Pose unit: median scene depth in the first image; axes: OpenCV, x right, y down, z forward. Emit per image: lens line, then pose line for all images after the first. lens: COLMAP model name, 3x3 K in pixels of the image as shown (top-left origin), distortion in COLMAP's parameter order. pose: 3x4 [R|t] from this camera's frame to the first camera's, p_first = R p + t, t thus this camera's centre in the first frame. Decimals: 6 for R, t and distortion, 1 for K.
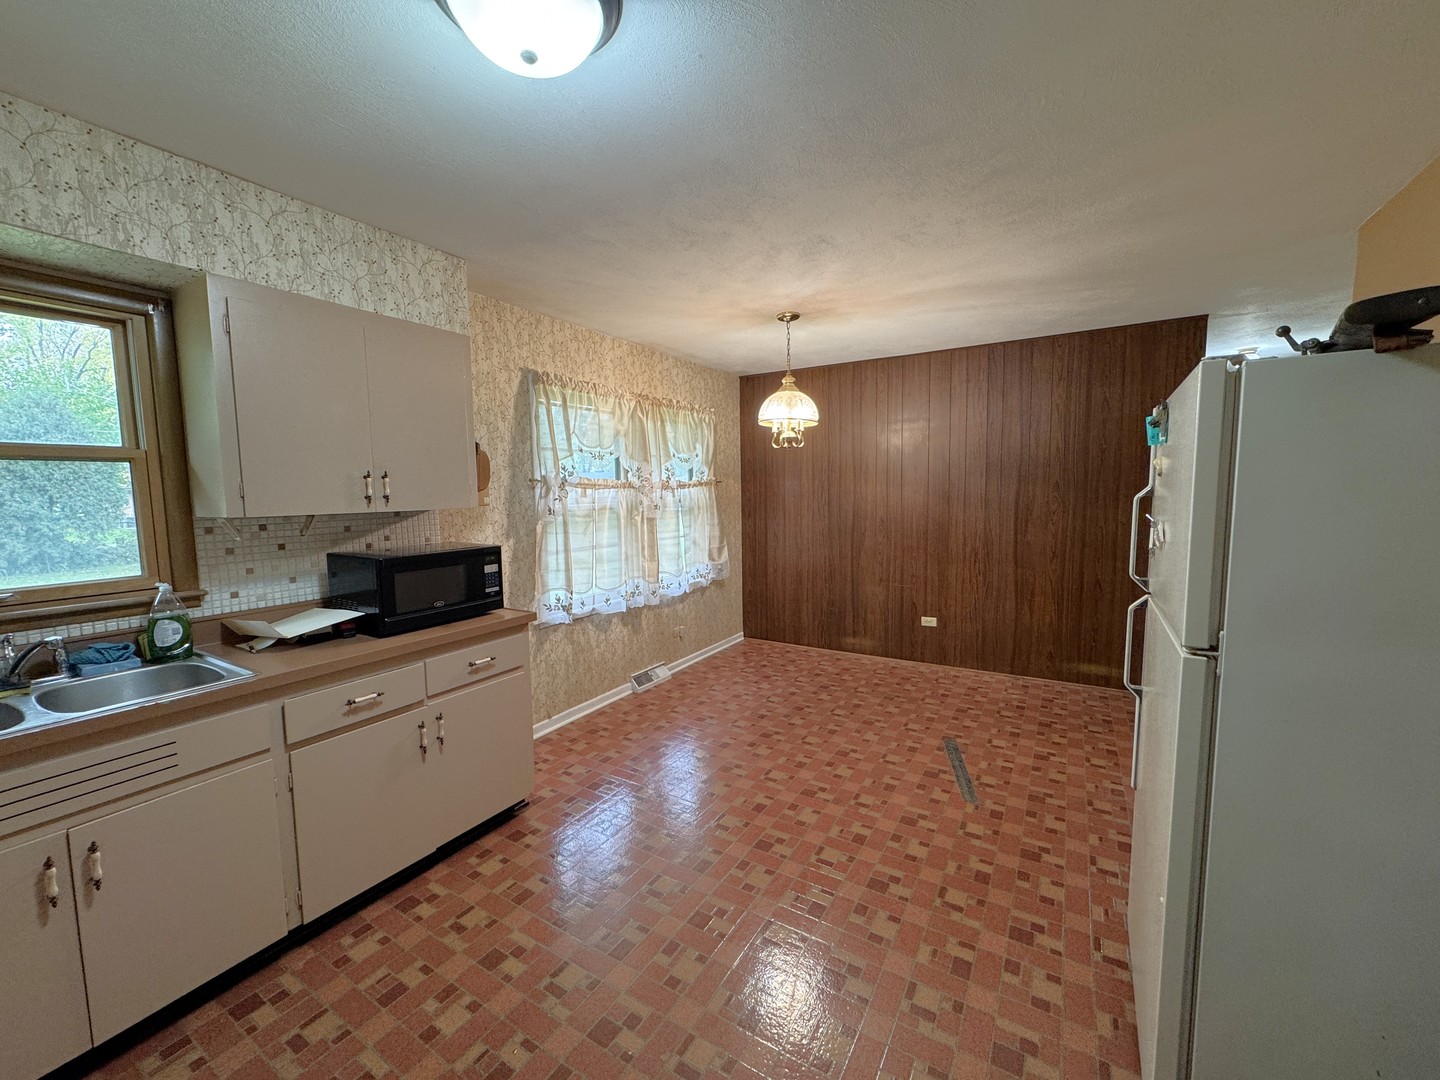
lens RADIAL K [[574.1, 0, 718.2], [0, 574.1, 541.3], [0, 0, 1]] dist [-0.002743, -0.000126]
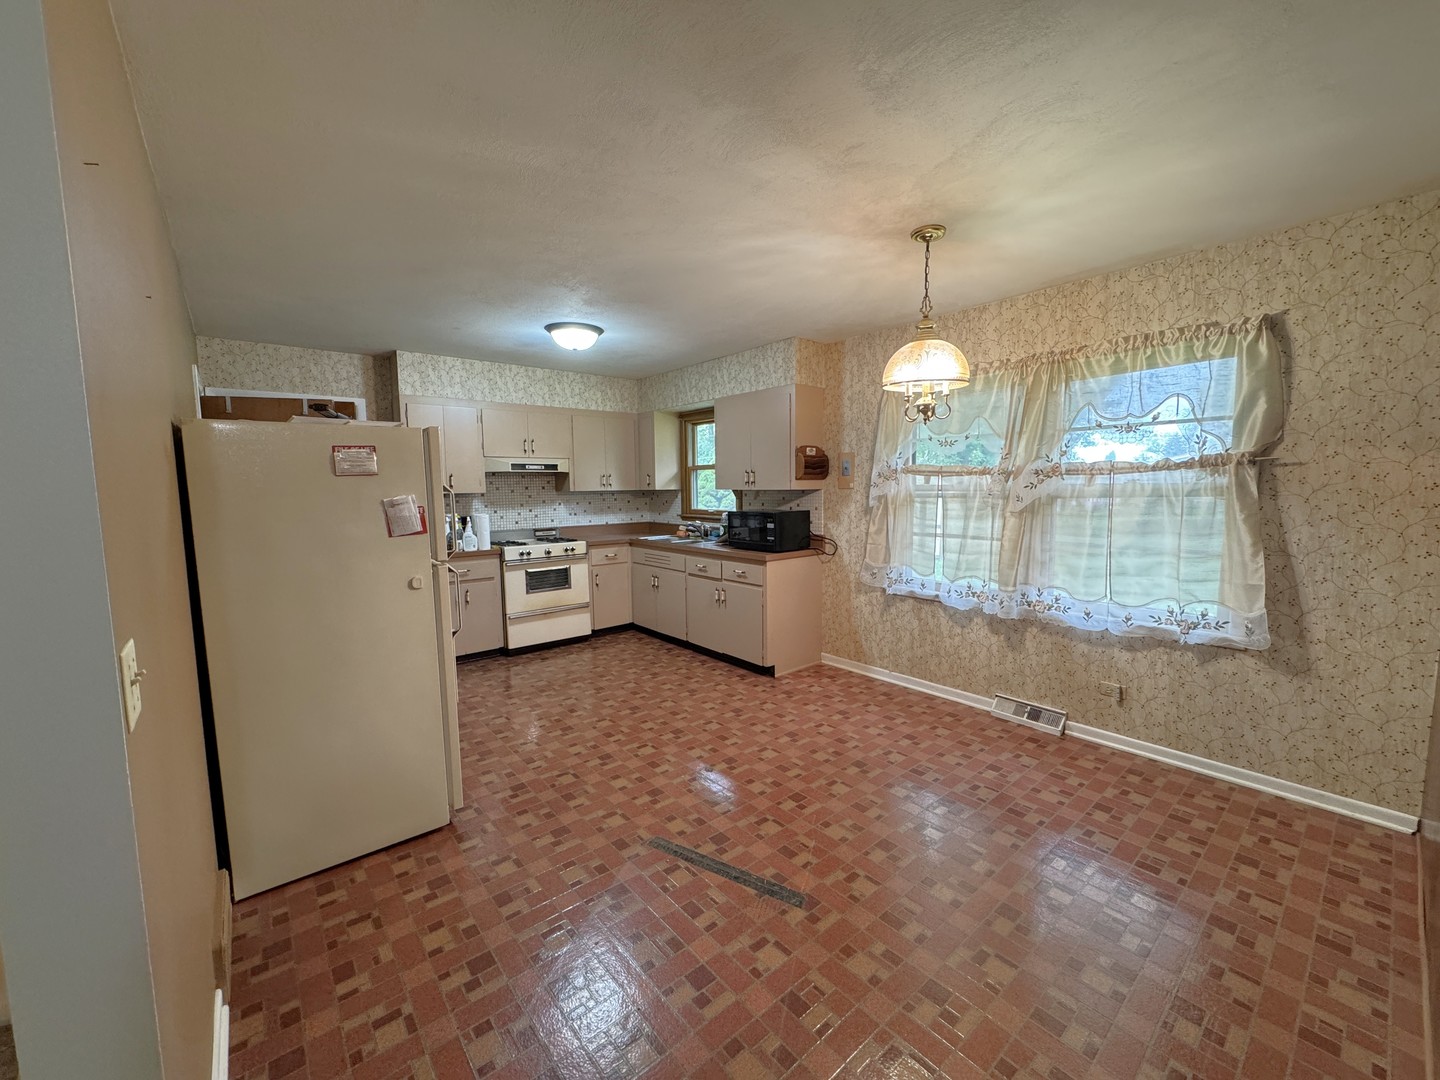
lens RADIAL K [[574.1, 0, 719.0], [0, 574.1, 539.8], [0, 0, 1]] dist [-0.002743, -0.000126]
pose [[-0.317730, 0.111171, -0.941642, 1.011020], [-0.067793, 0.987898, 0.139507, -0.111419], [0.945755, 0.108162, -0.306348, 1.122165]]
